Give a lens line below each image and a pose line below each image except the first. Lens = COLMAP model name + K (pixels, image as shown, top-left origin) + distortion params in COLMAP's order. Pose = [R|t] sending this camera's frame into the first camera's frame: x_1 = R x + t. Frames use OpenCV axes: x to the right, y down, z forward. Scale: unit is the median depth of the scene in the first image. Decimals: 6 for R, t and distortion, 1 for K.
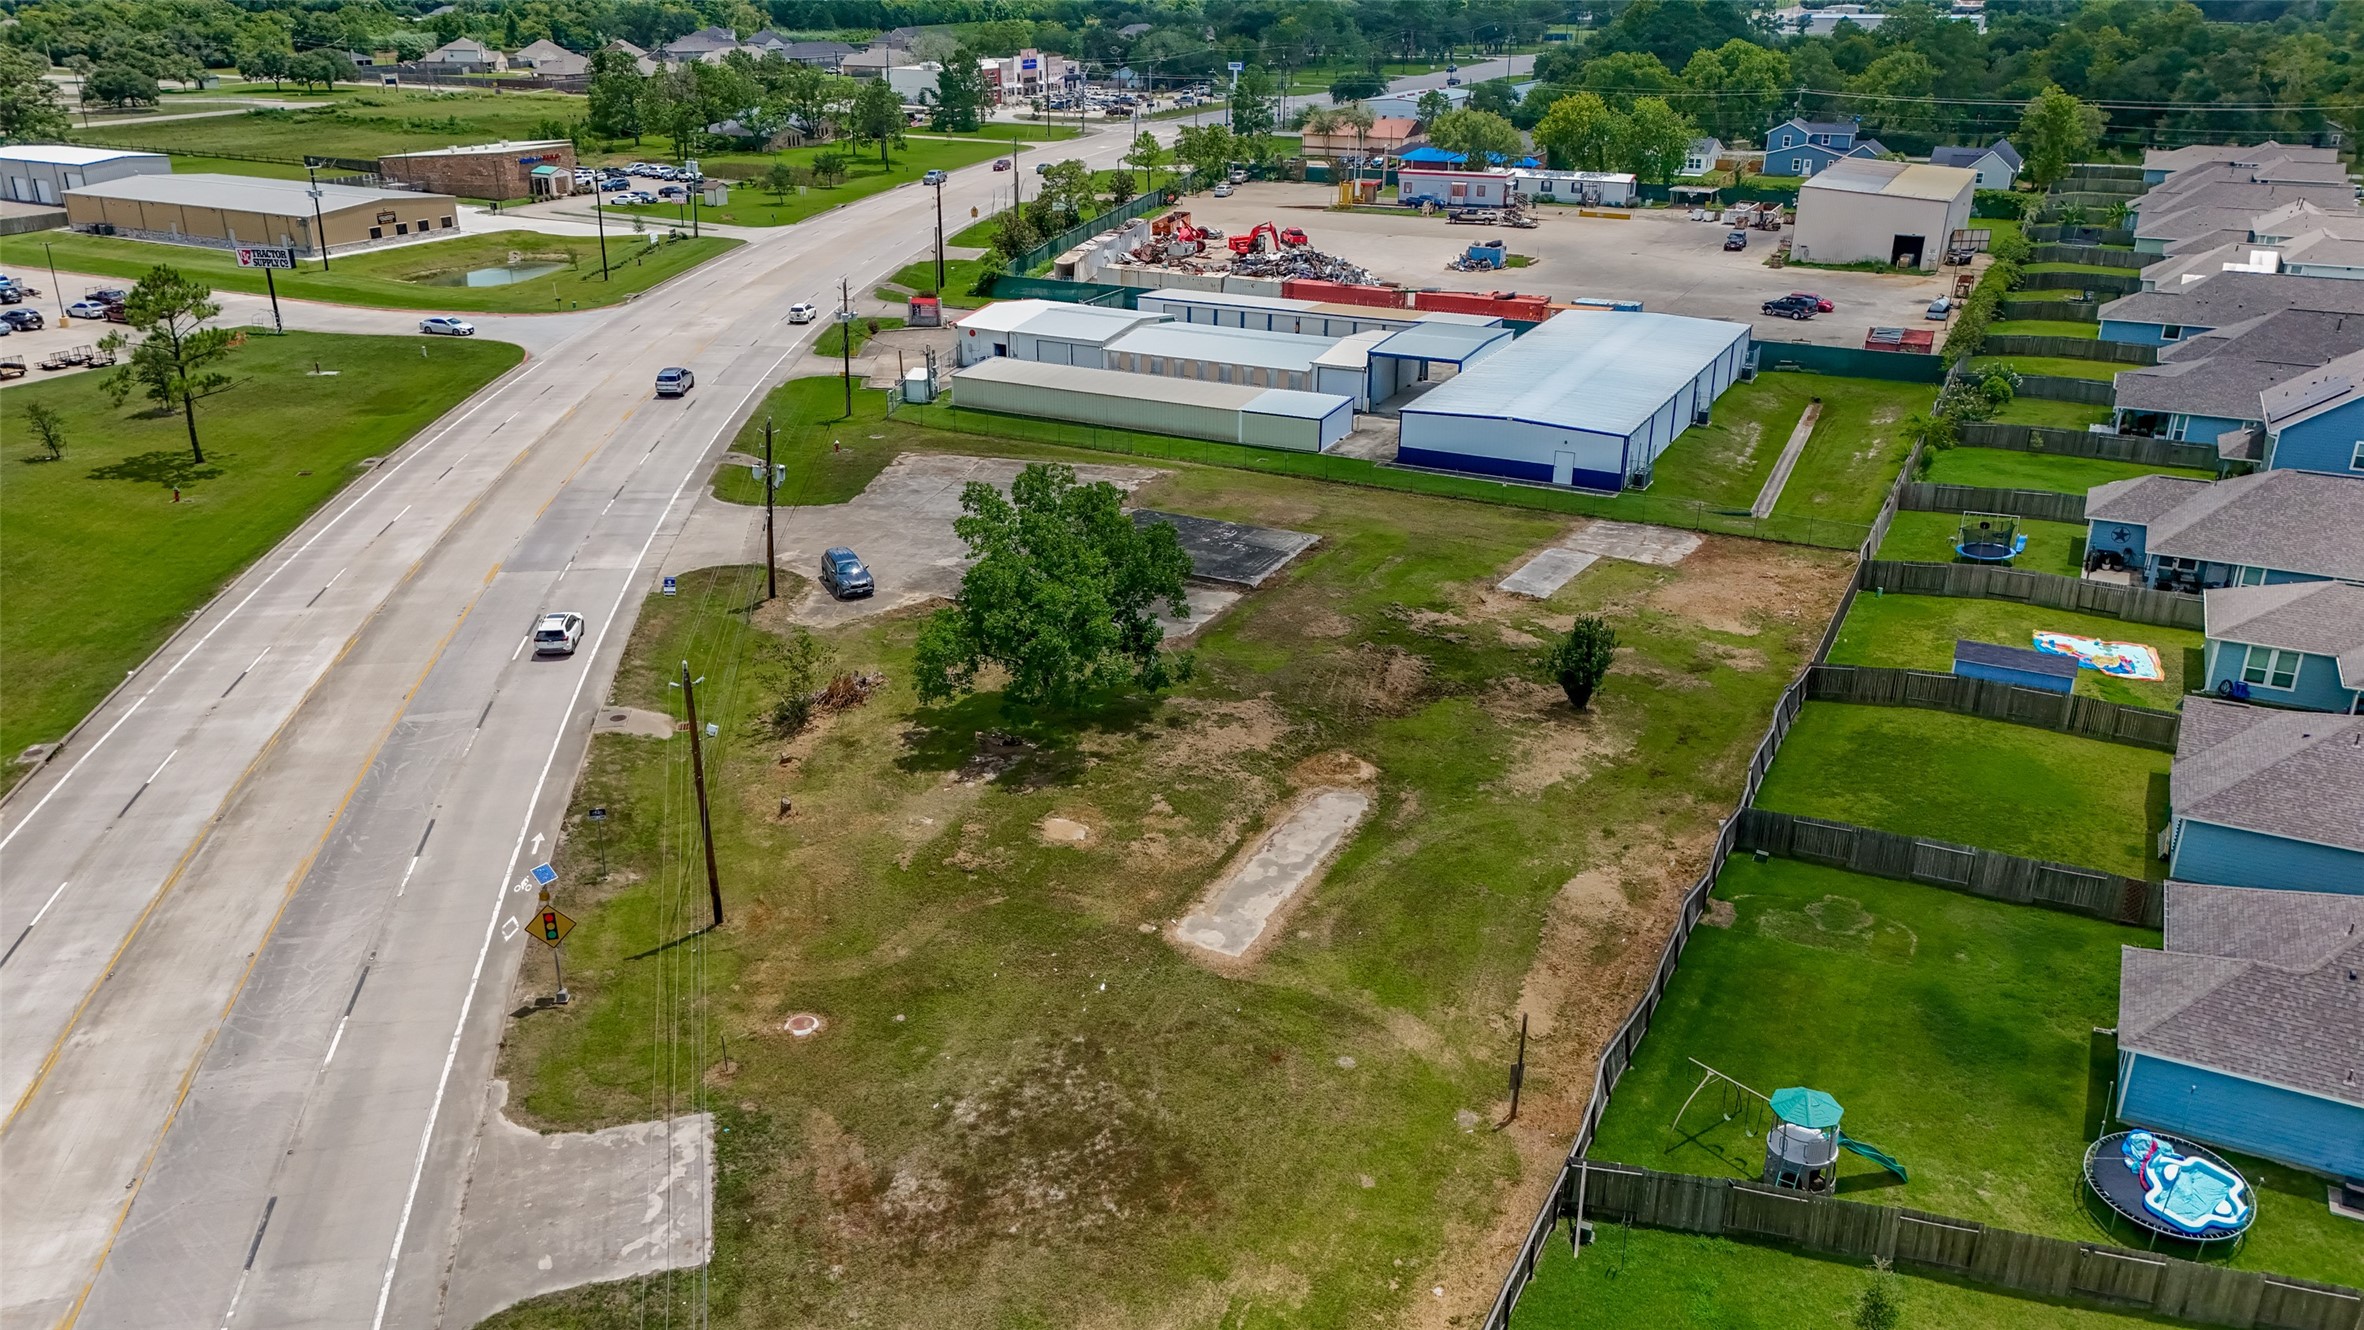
lens RADIAL K [[1737.6, 0, 1182.0], [0, 1737.6, 665.0], [0, 0, 1]] dist [0.094803, -0.101958]
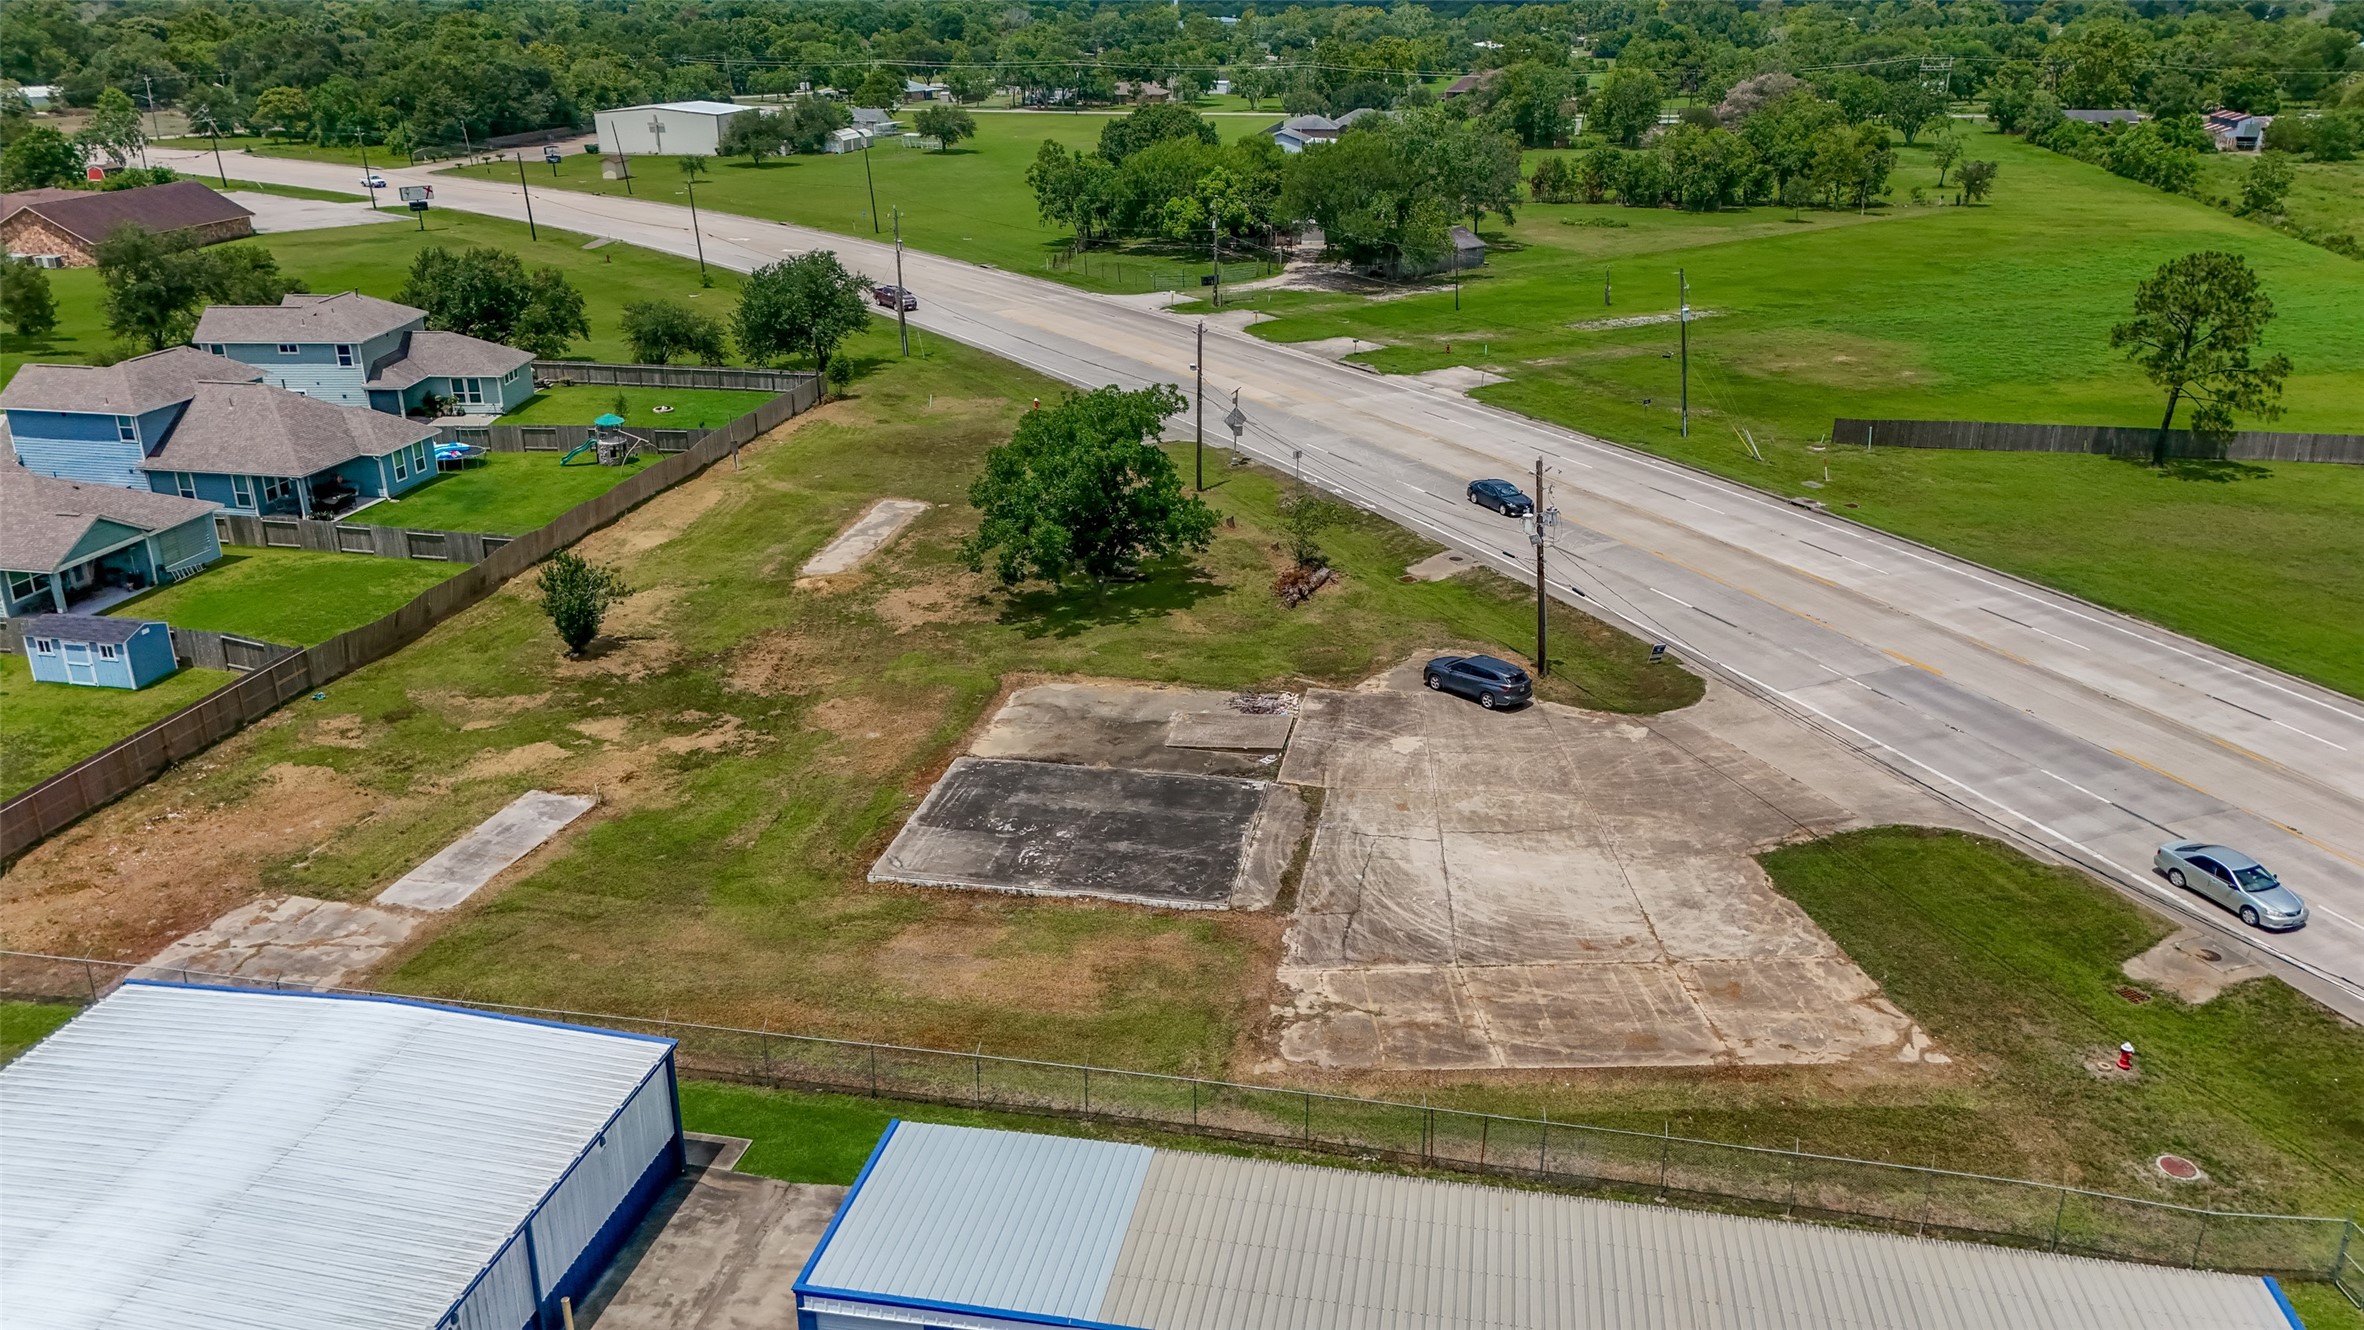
lens RADIAL K [[1737.6, 0, 1182.0], [0, 1737.6, 665.0], [0, 0, 1]] dist [0.094803, -0.101958]
pose [[-0.960299, 0.105094, -0.258420, 0.098471], [-0.101872, 0.730254, 0.675538, -0.418510], [0.259708, 0.675044, -0.690556, 1.105363]]
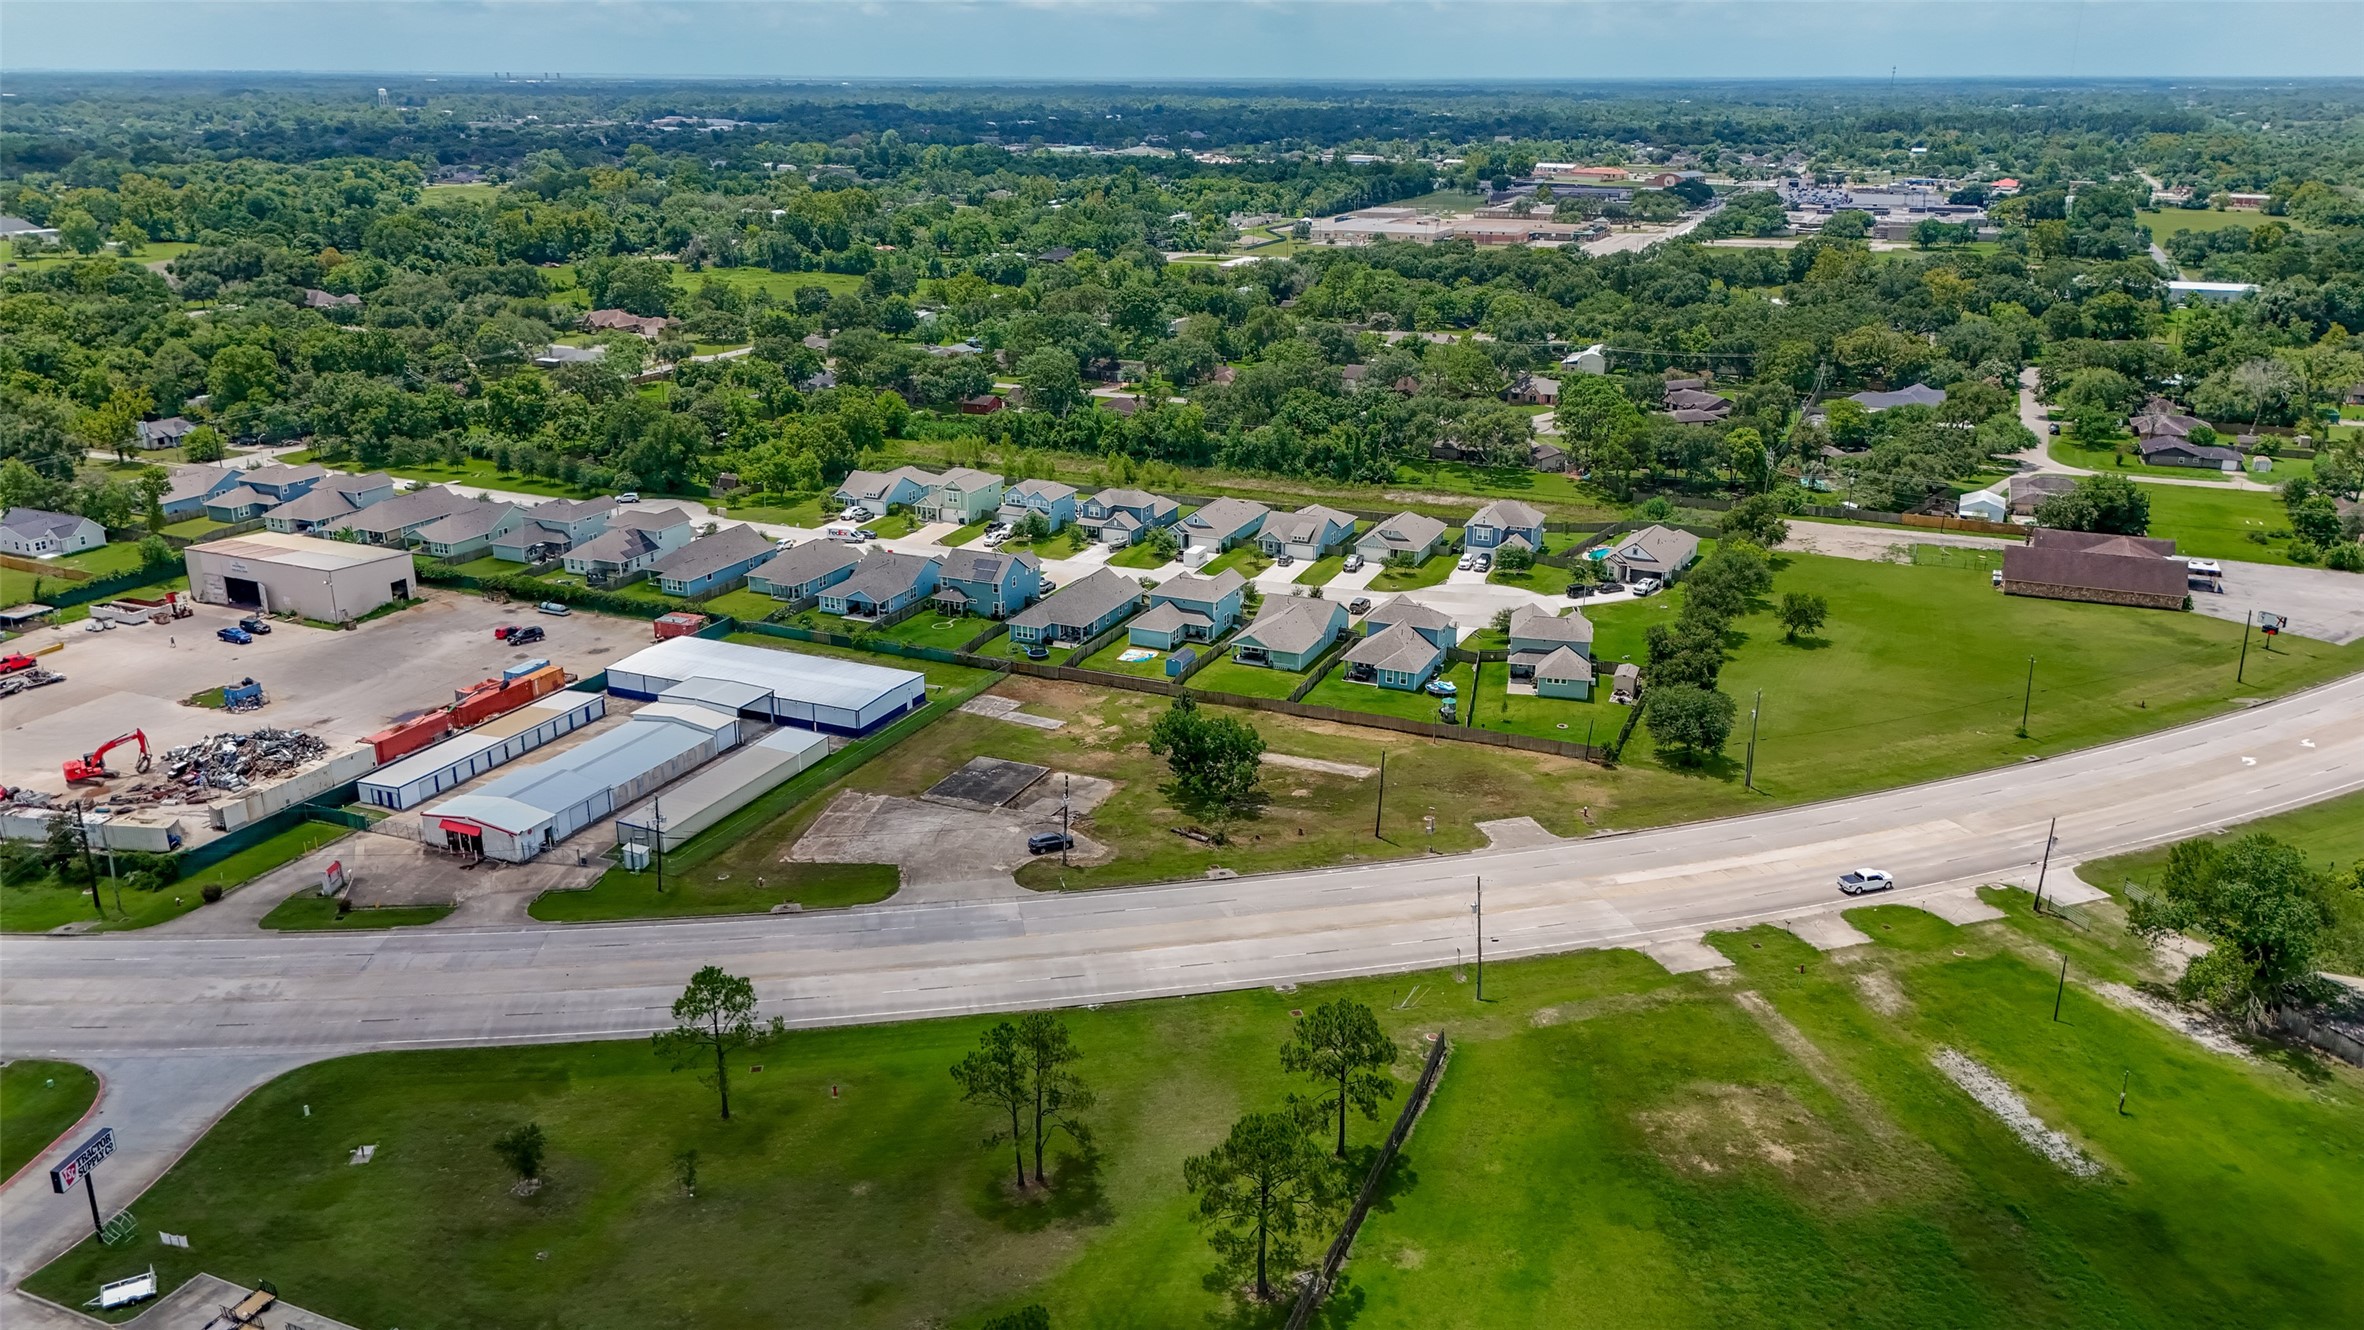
lens RADIAL K [[1737.6, 0, 1182.0], [0, 1737.6, 665.0], [0, 0, 1]] dist [0.094803, -0.101958]
pose [[-0.062305, -0.321432, 0.944881, -1.454452], [0.375692, 0.869533, 0.320573, -0.583526], [-0.924648, 0.374957, 0.066583, 0.488524]]
